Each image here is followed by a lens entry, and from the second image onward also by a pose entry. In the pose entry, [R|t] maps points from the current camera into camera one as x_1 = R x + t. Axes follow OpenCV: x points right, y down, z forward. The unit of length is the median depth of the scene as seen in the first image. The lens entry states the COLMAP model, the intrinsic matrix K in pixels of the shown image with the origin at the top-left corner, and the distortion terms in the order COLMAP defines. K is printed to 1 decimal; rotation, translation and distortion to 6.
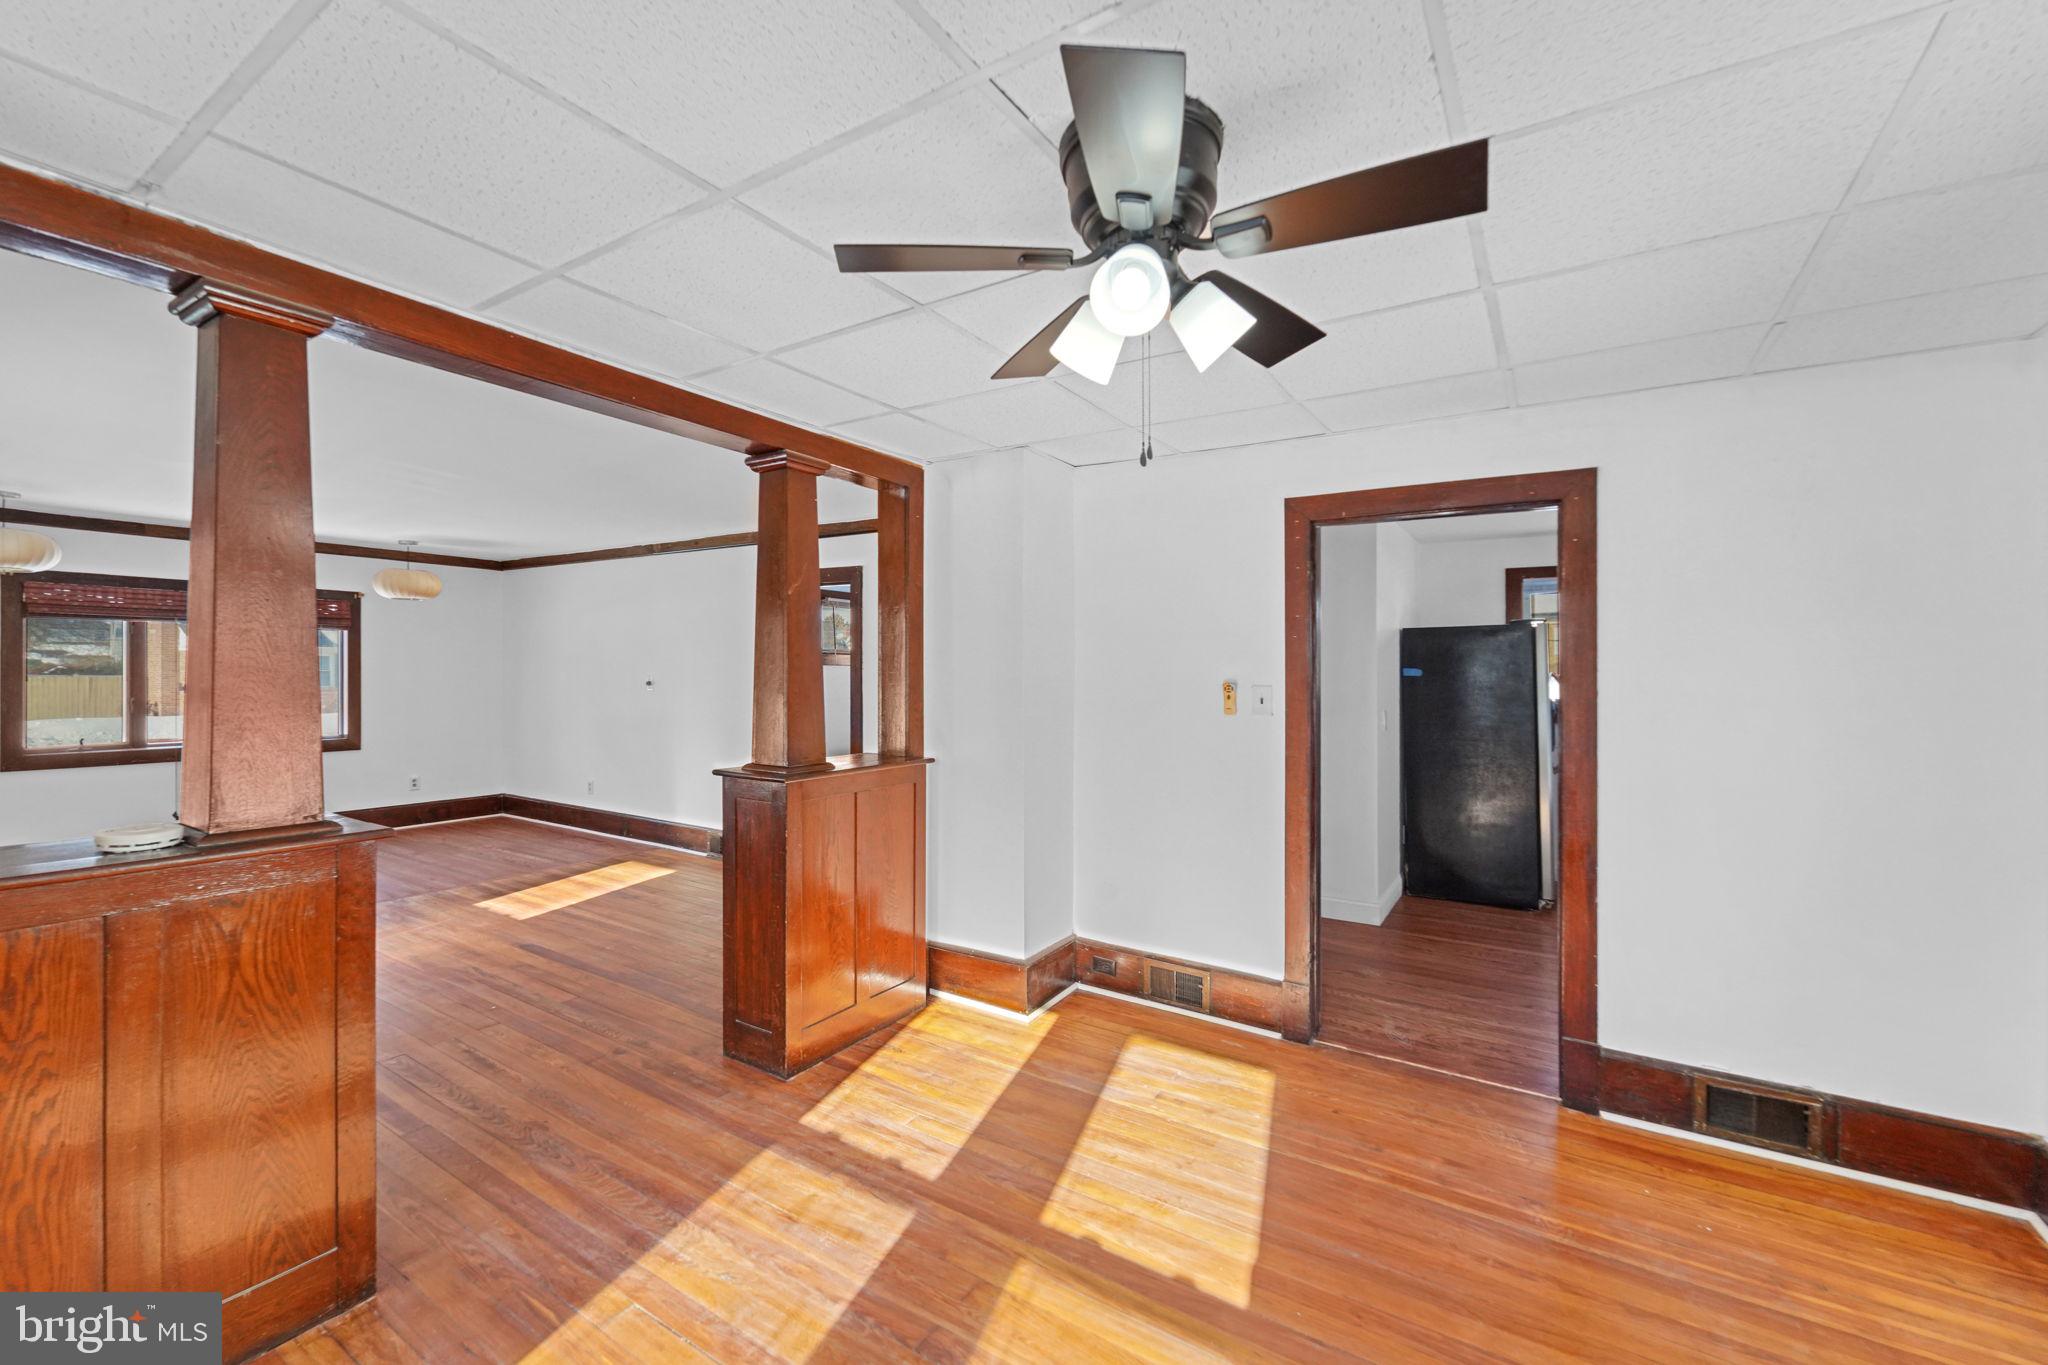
lens RADIAL K [[841.4, 0, 1011.5], [0, 841.4, 679.2], [0, 0, 1]] dist [0.002601, -0.002995]
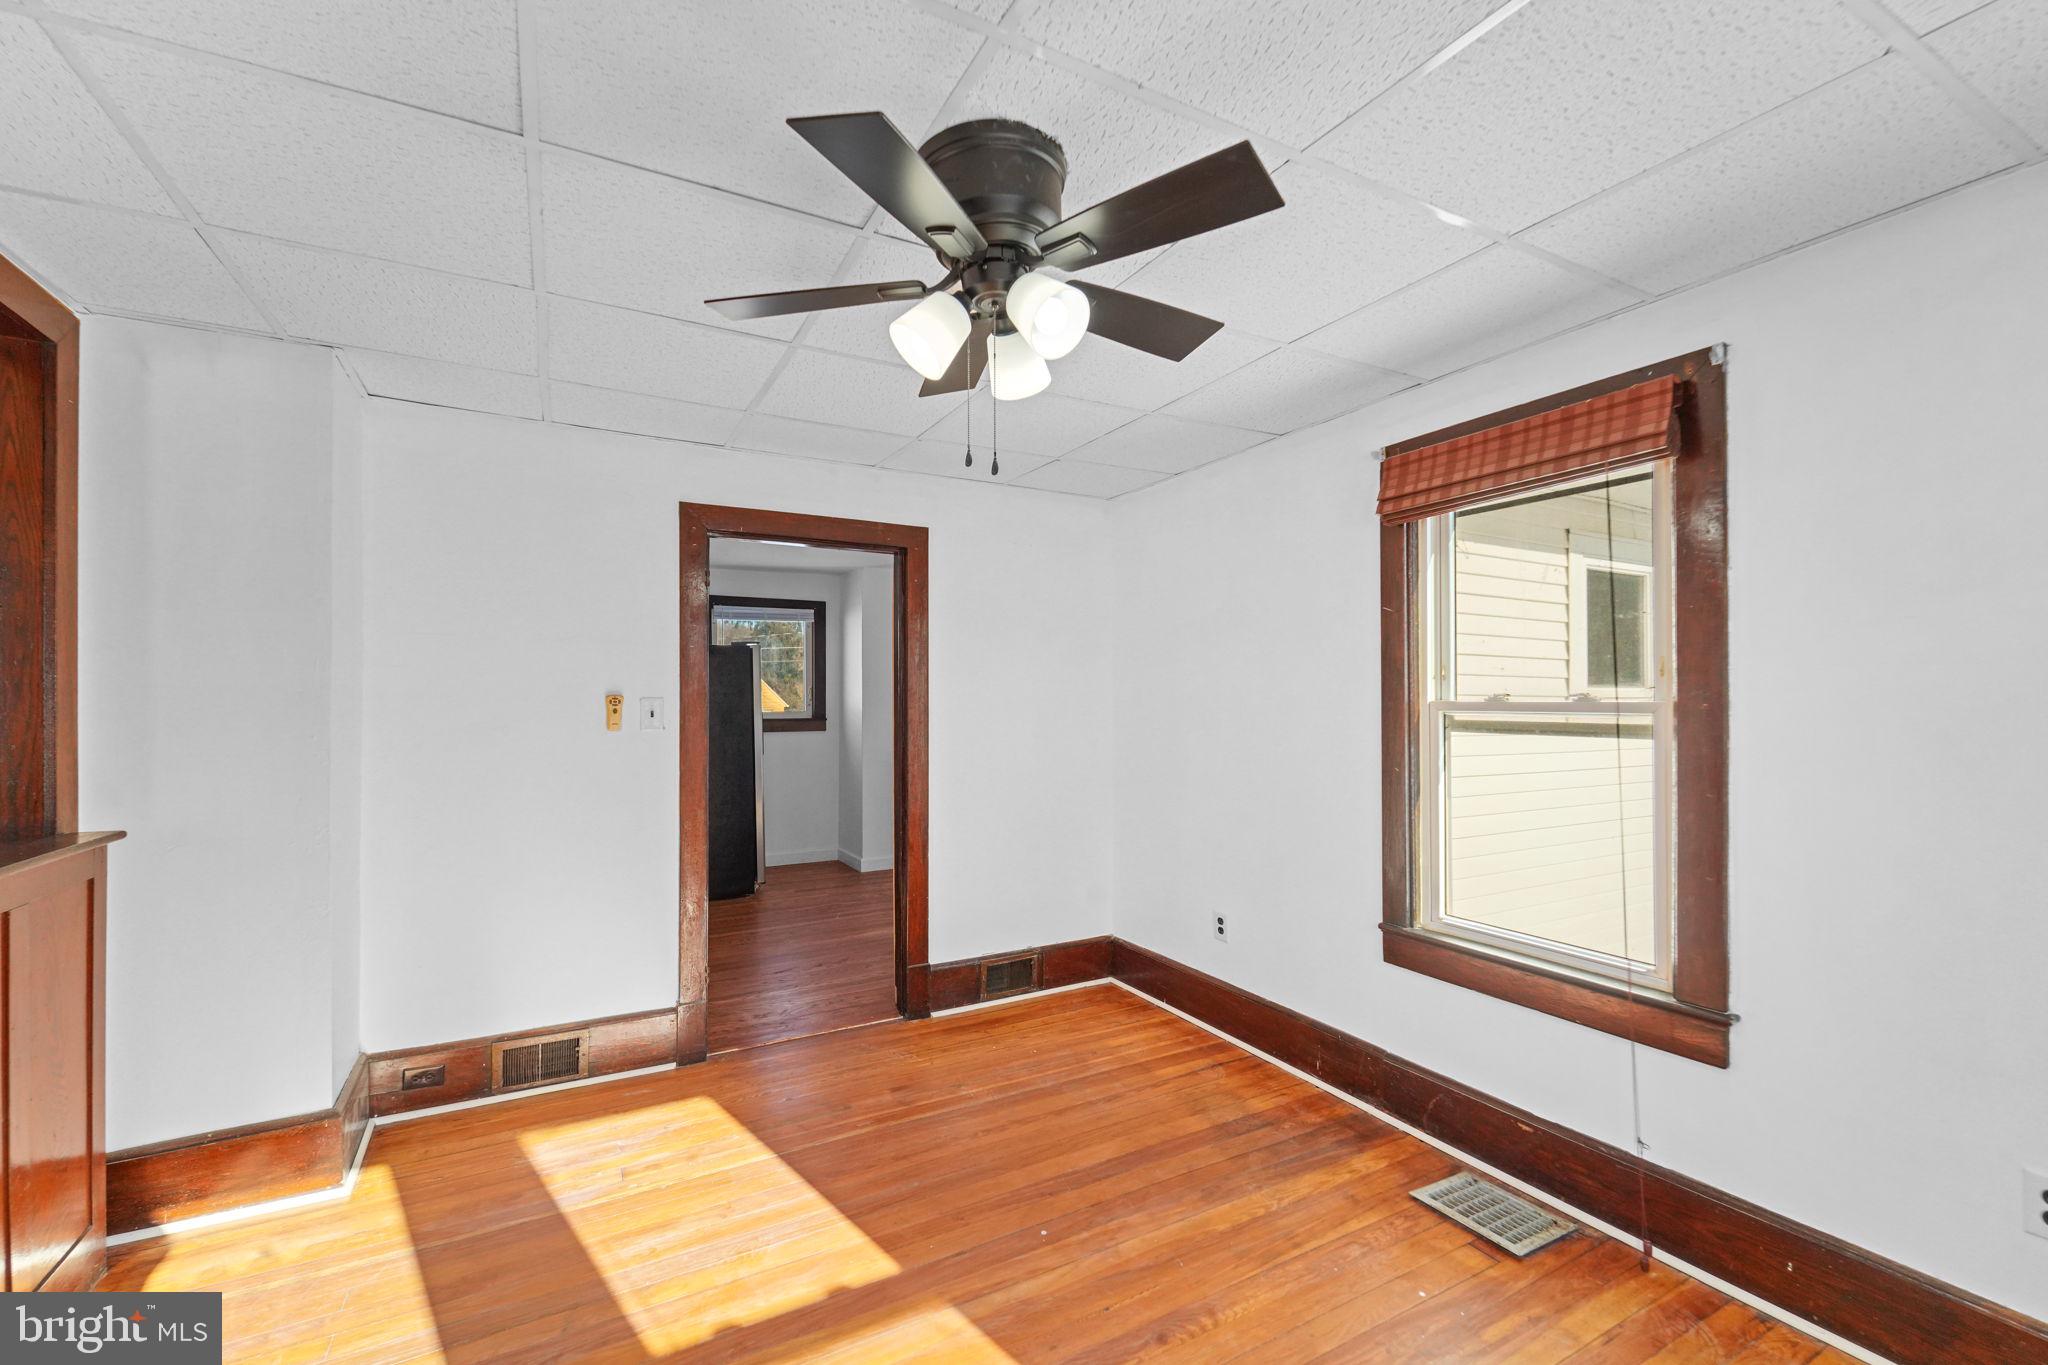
lens RADIAL K [[841.4, 0, 1014.1], [0, 841.4, 696.2], [0, 0, 1]] dist [0.002601, -0.002995]
pose [[0.475612, -0.007021, 0.879627, -0.424068], [0.016911, 0.999856, -0.001162, 0.019039], [-0.879492, 0.015428, 0.475663, 0.260864]]
